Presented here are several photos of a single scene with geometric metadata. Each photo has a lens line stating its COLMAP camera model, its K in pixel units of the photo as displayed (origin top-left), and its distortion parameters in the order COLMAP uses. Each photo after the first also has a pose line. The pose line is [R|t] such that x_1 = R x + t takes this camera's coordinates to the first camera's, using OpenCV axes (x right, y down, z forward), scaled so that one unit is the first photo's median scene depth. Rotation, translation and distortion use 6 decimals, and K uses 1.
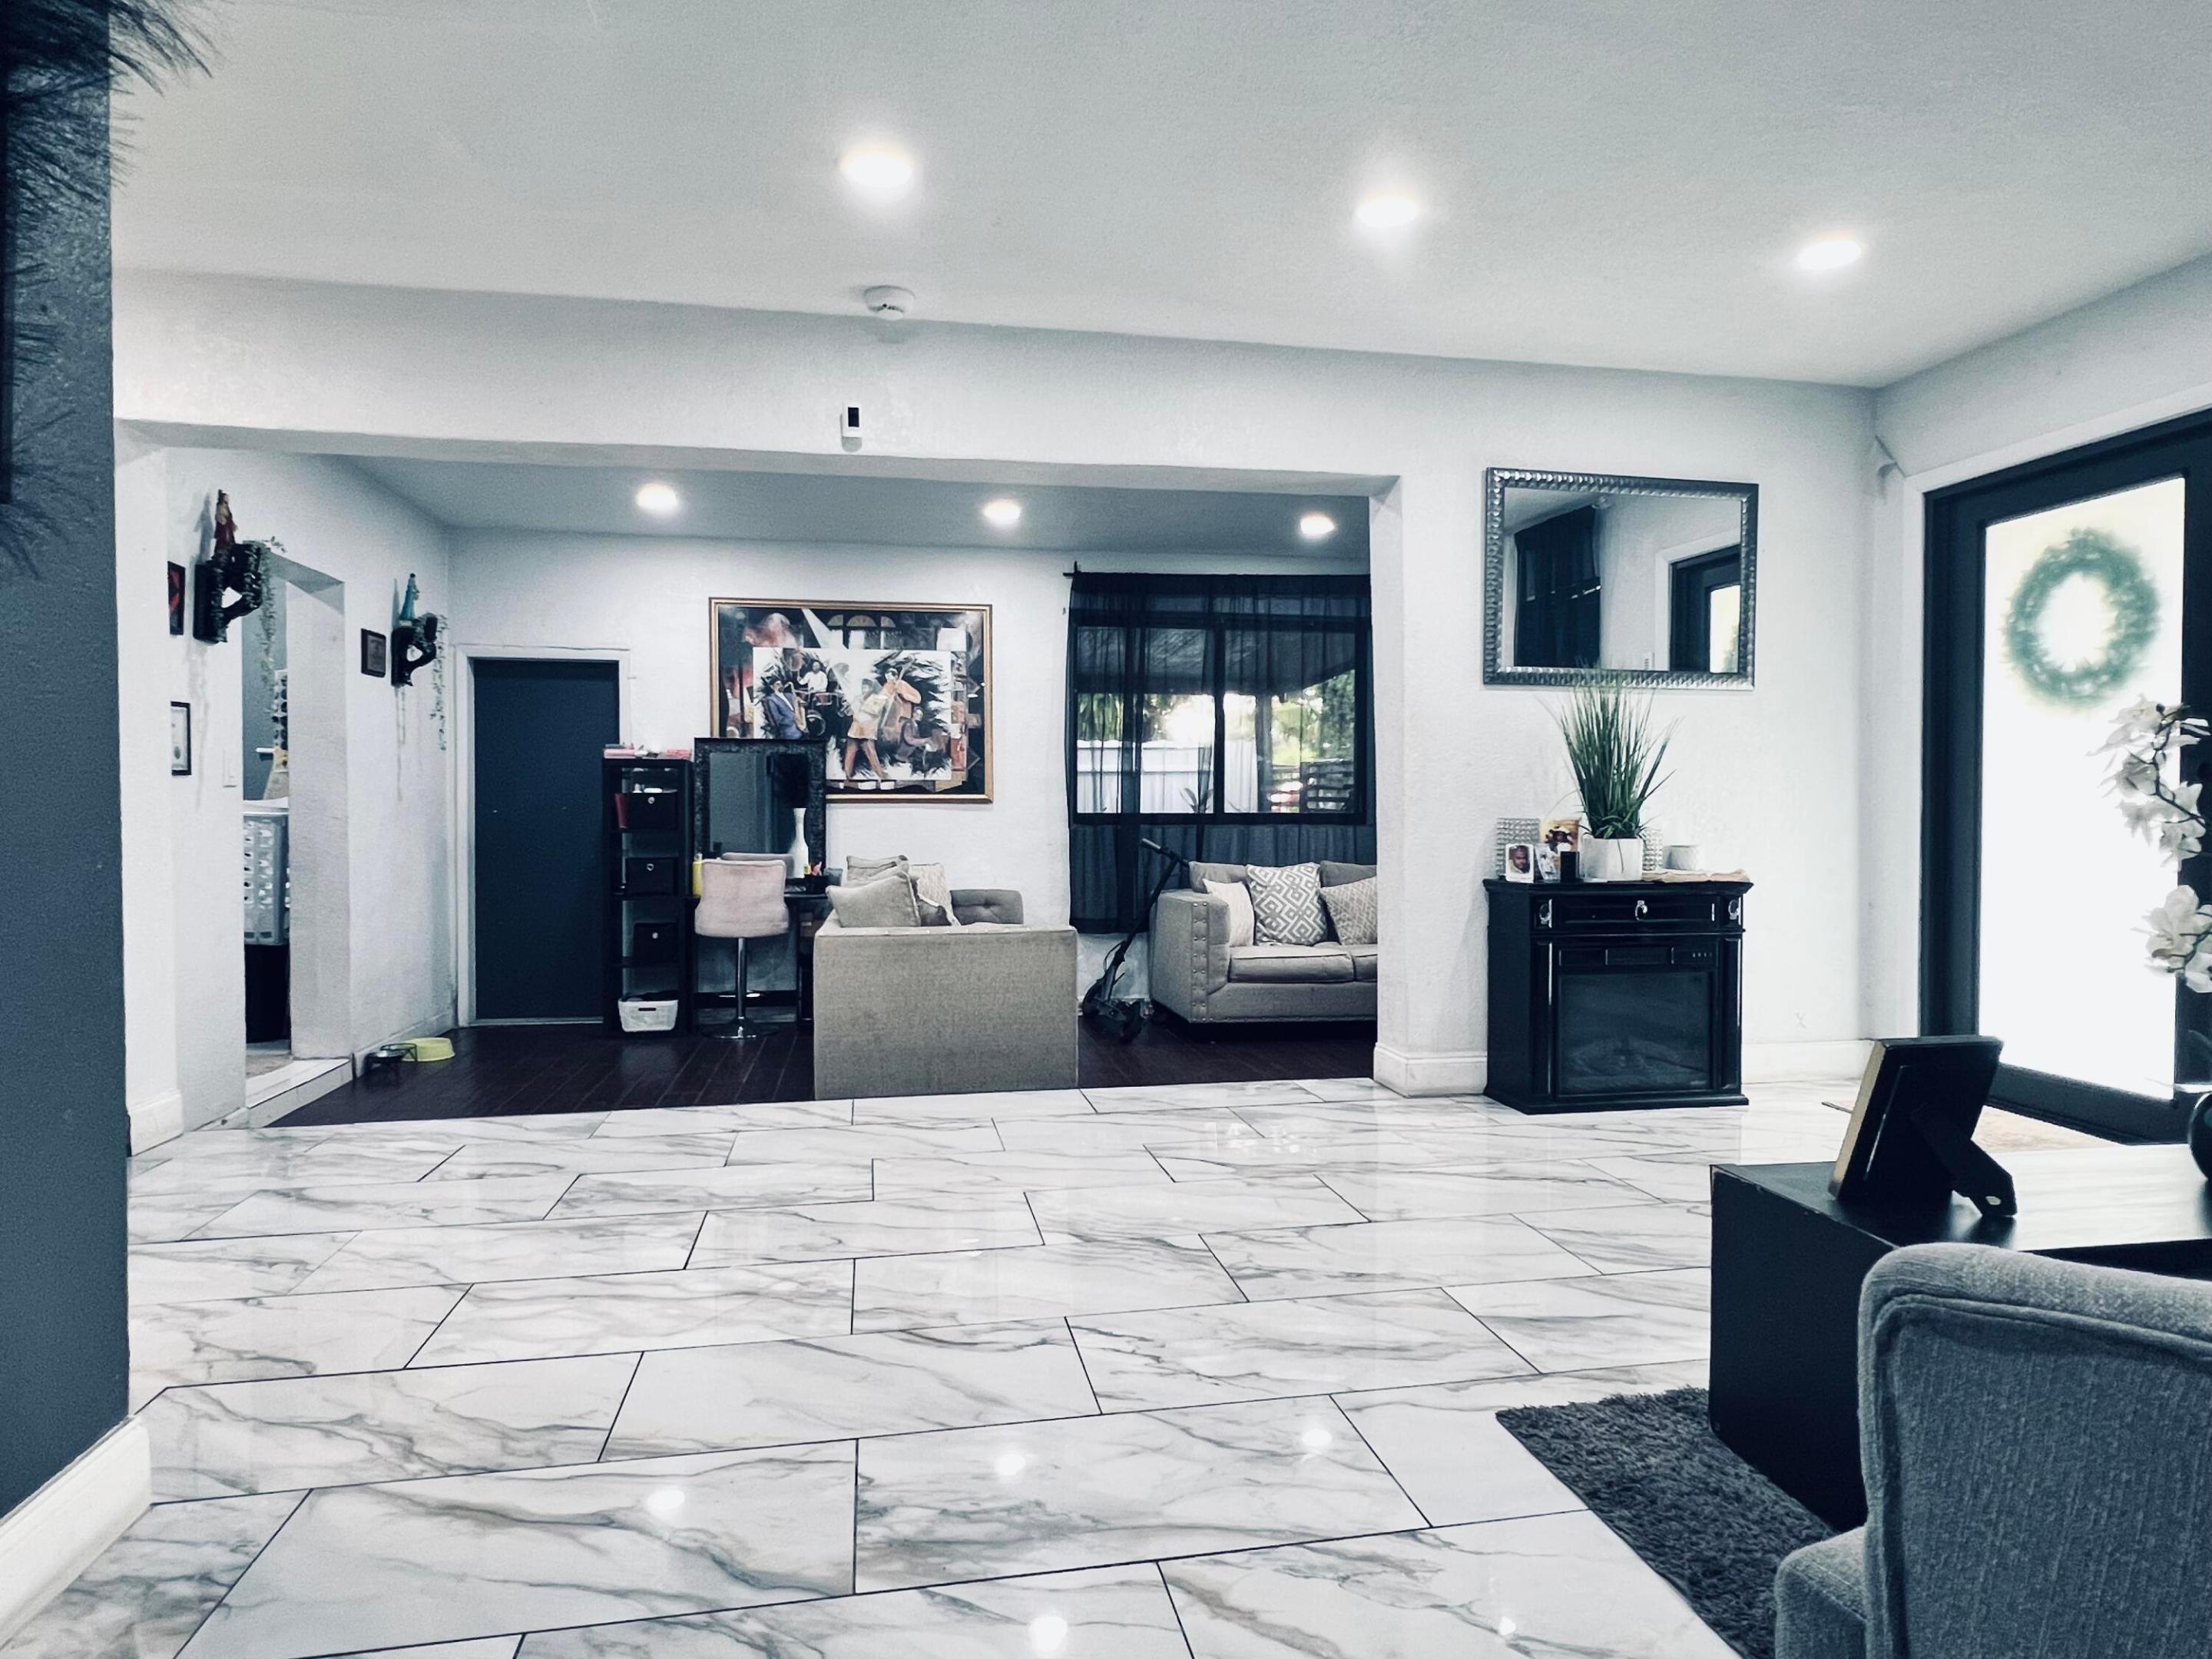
lens RADIAL K [[1225.8, 0, 1095.4], [0, 1225.8, 828.7], [0, 0, 1]] dist [0.005346, -0.001601]
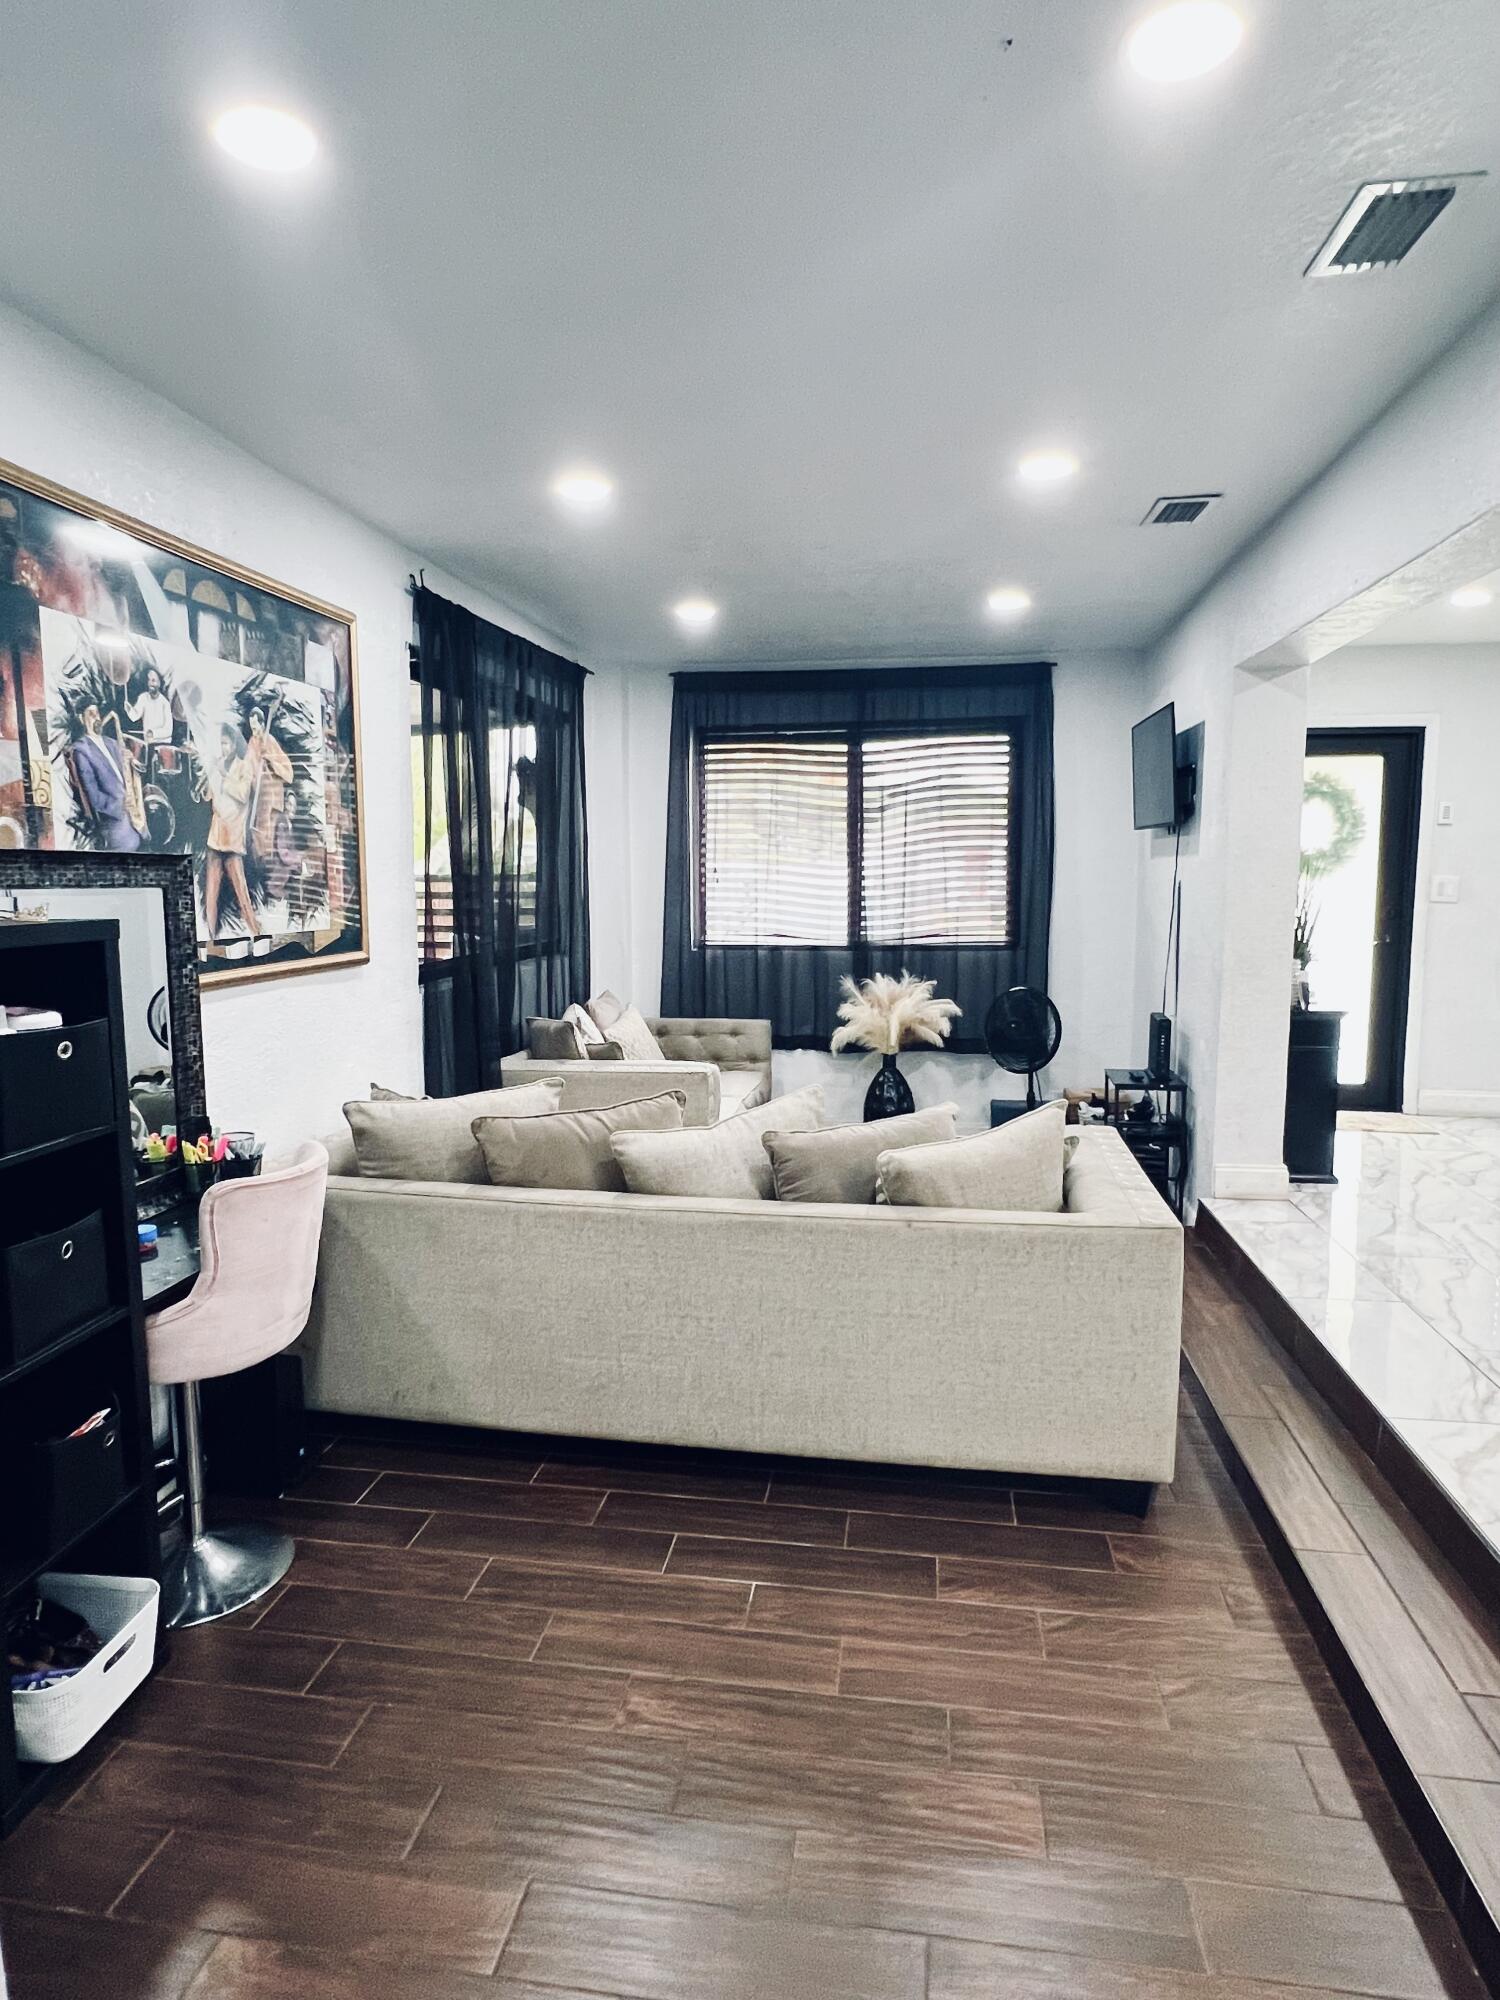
lens RADIAL K [[1108.3, 0, 750.8], [0, 1108.3, 999.0], [0, 0, 1]] dist [0.005346, -0.001601]
pose [[0.333077, -0.110050, 0.936456, -0.537992], [0.018110, 0.993729, 0.110339, -0.061636], [-0.942726, -0.019792, 0.332981, 0.677192]]
